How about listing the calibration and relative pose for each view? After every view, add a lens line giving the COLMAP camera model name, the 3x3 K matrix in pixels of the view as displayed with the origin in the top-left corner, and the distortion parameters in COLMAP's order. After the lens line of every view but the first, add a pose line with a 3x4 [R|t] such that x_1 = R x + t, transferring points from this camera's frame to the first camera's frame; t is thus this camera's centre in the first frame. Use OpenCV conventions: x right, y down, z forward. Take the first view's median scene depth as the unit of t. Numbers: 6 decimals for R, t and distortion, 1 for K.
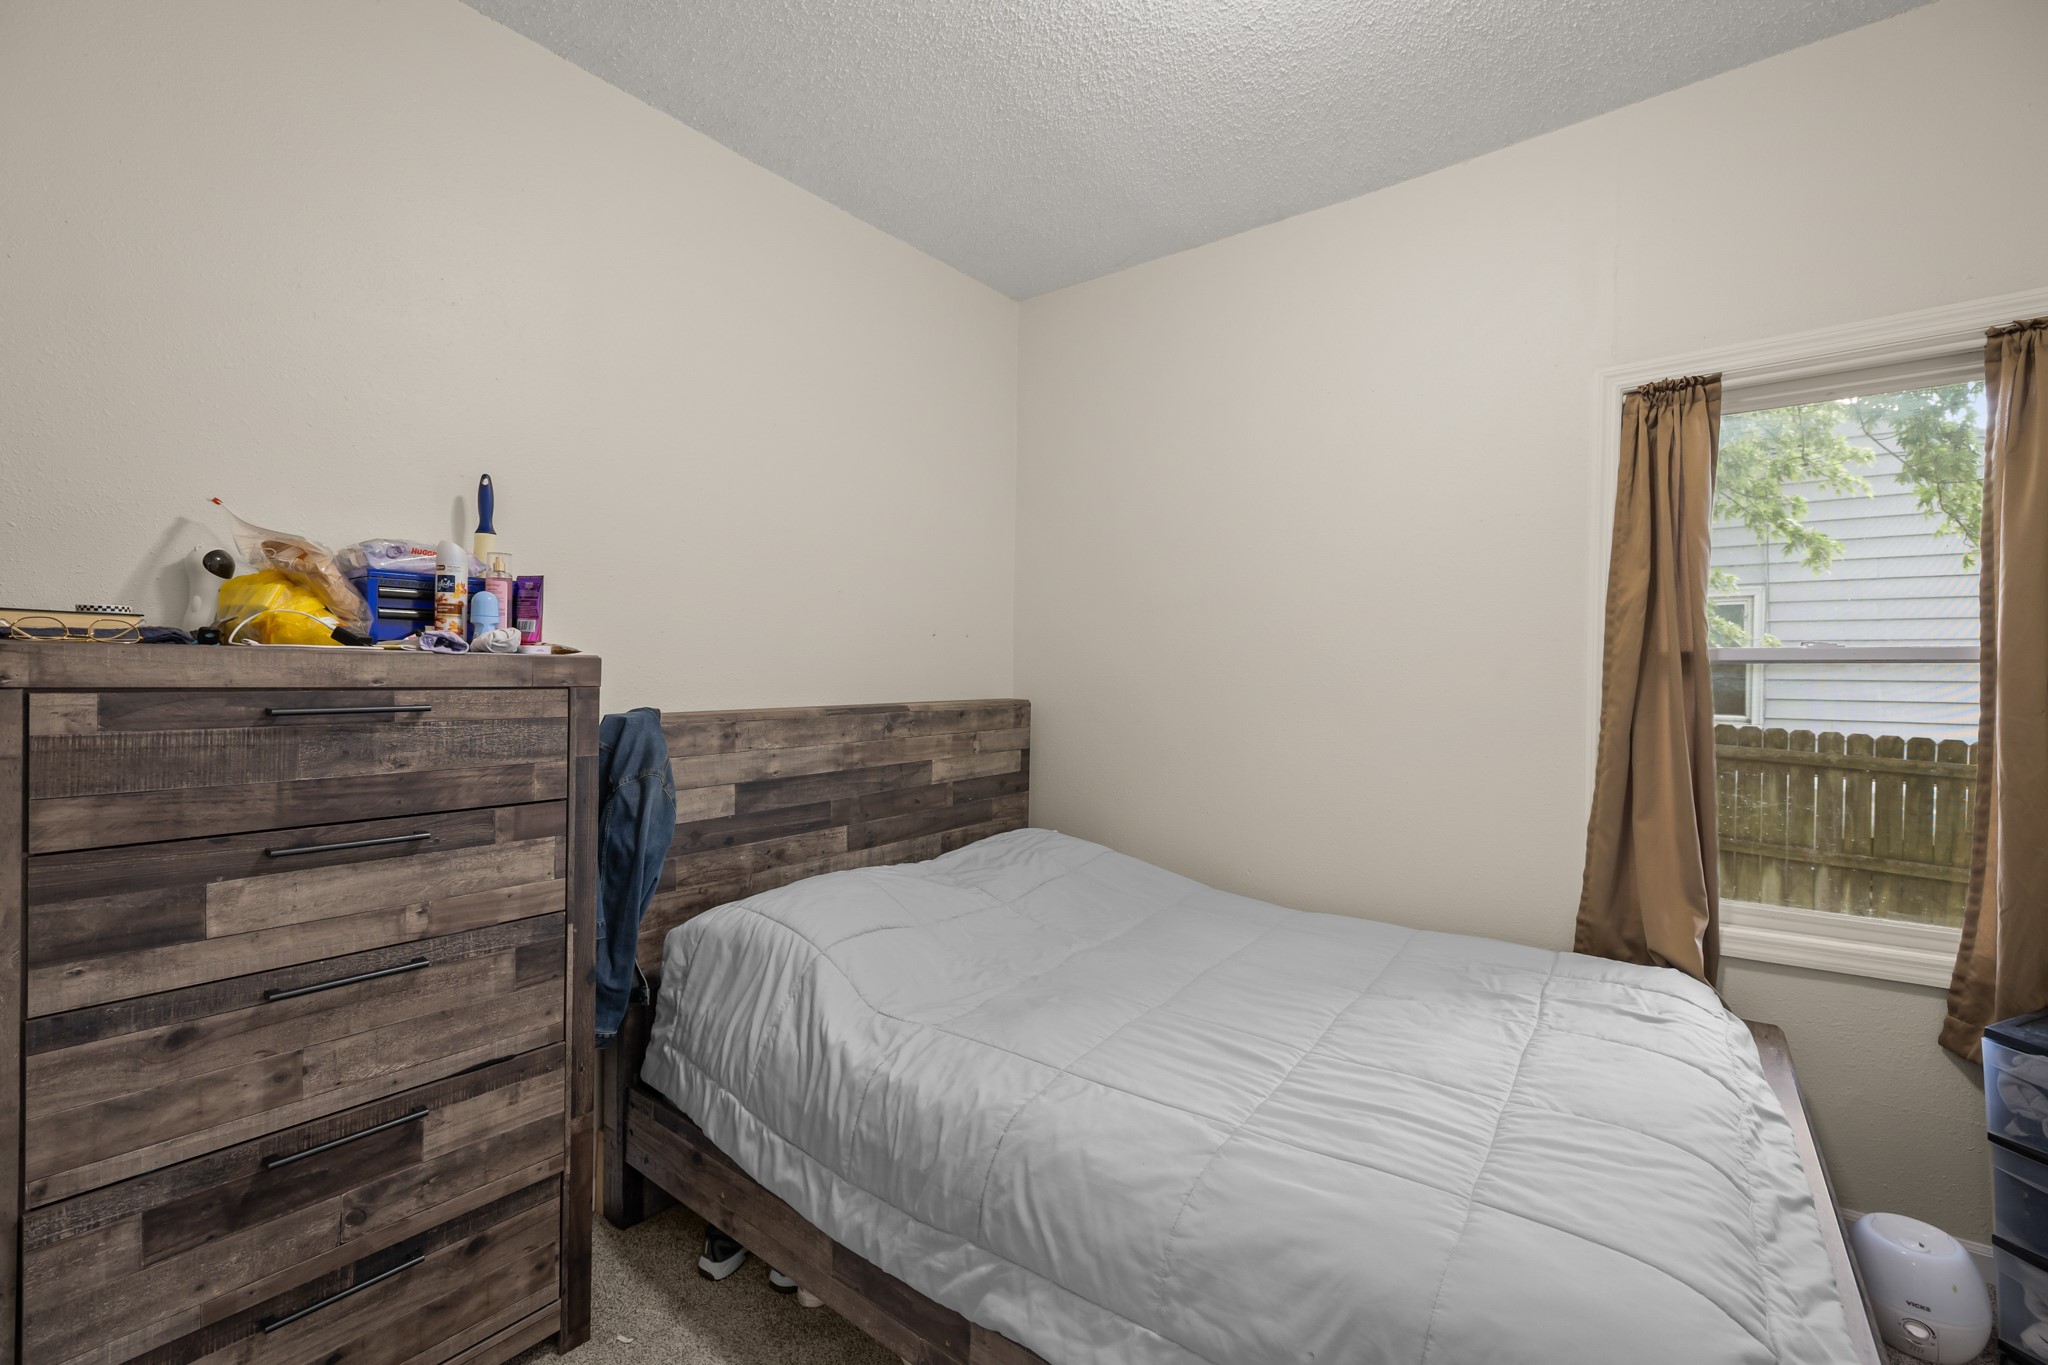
lens RADIAL K [[861.1, 0, 1018.8], [0, 861.1, 657.6], [0, 0, 1]] dist [0.001239, 0.000081]
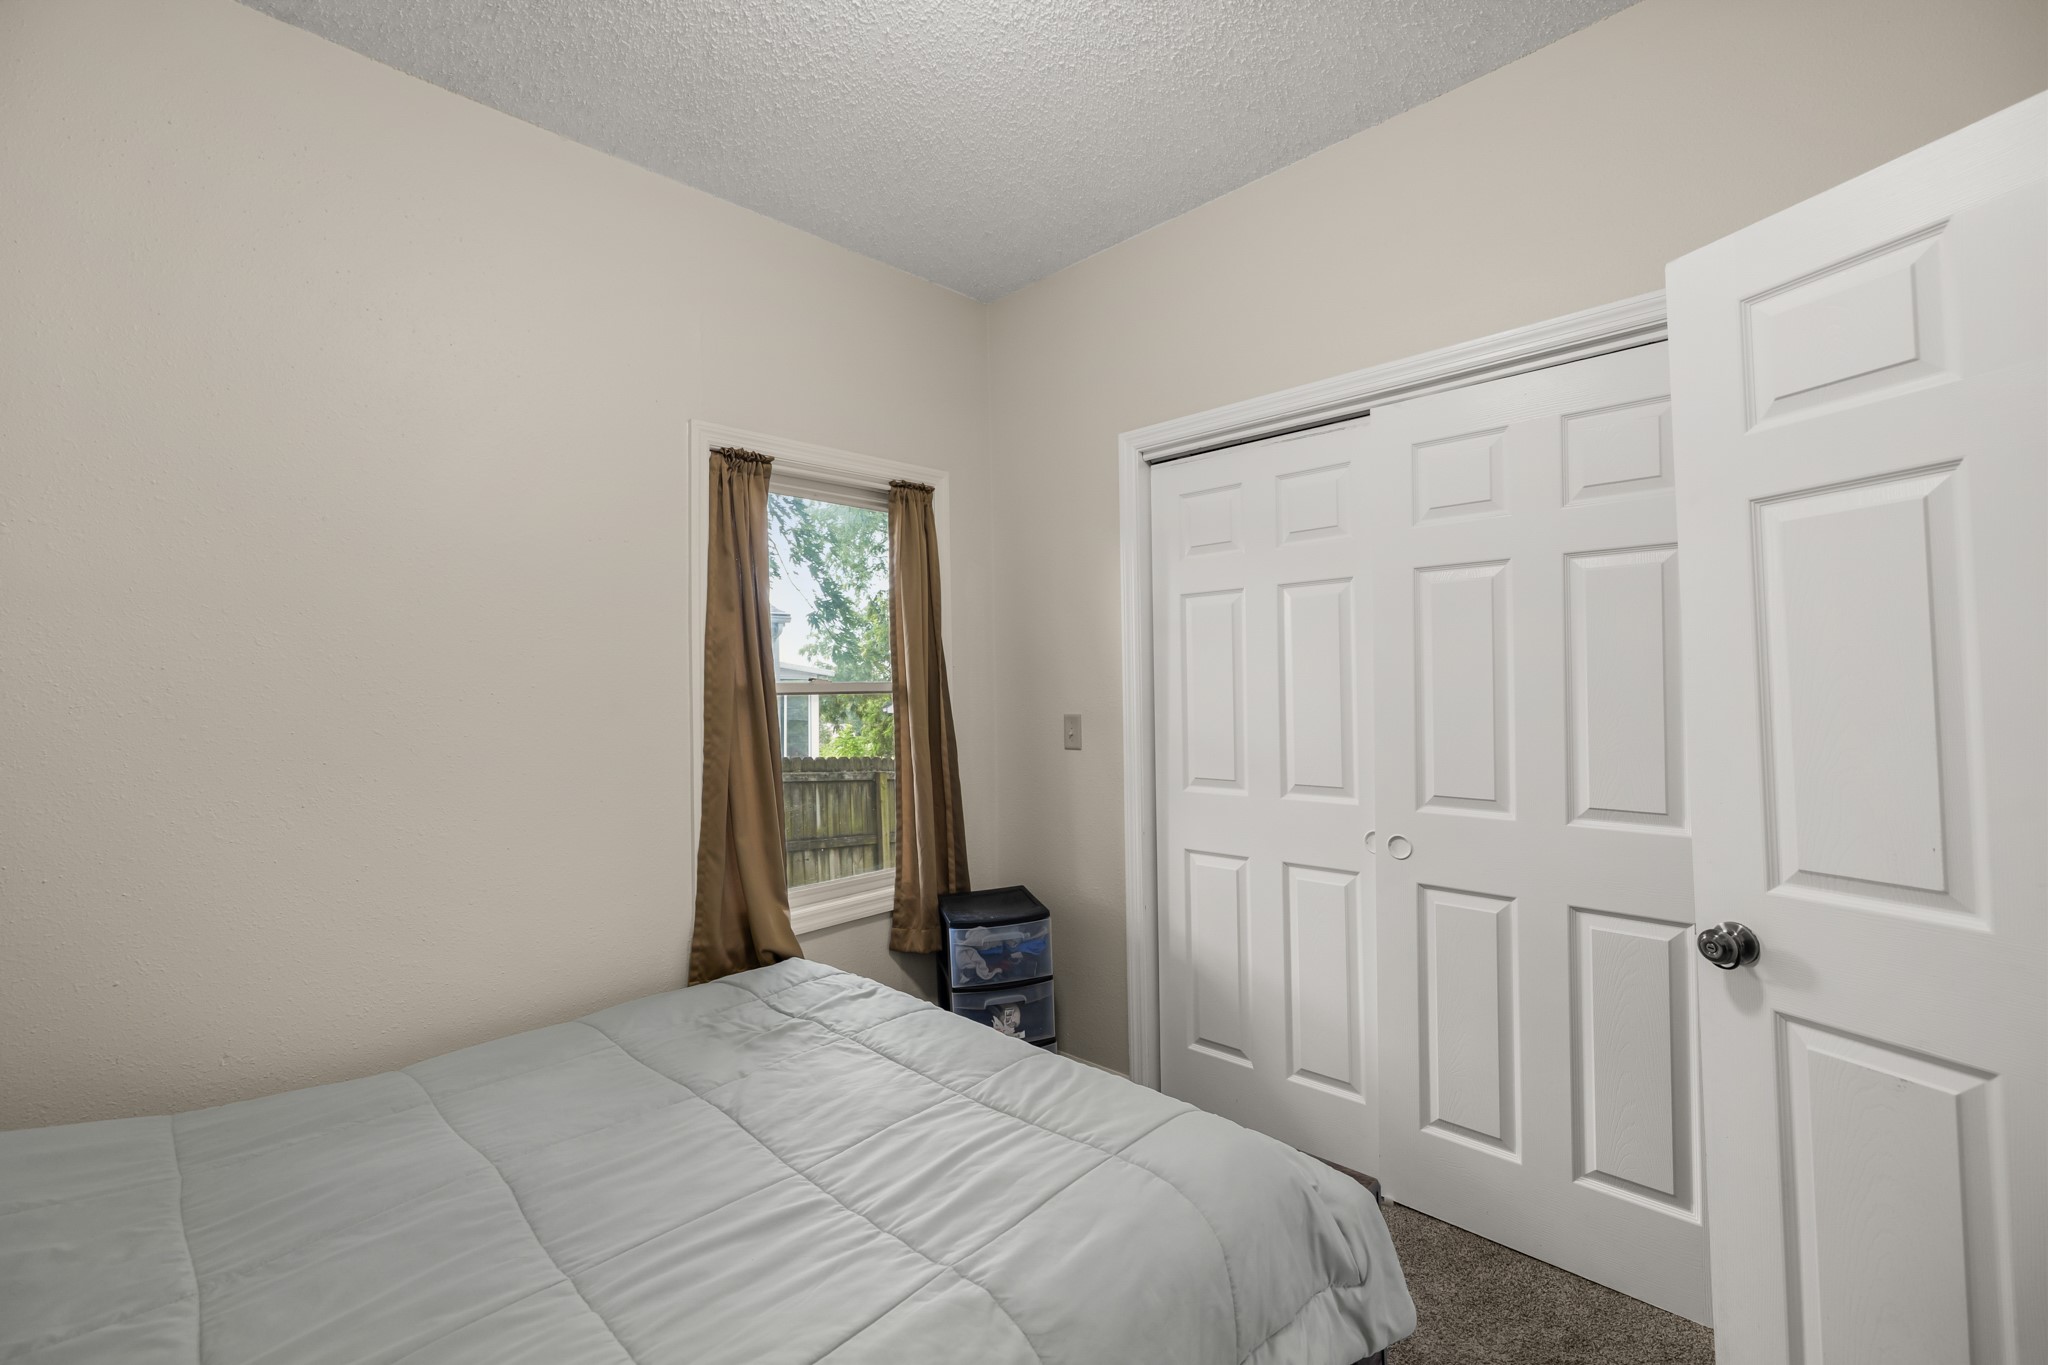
lens RADIAL K [[861.1, 0, 1018.8], [0, 861.1, 657.6], [0, 0, 1]] dist [0.001239, 0.000081]
pose [[0.122431, 0.037999, 0.991749, -0.402115], [0.011290, 0.999149, -0.039676, 0.006734], [-0.992413, 0.016054, 0.121898, 0.598607]]
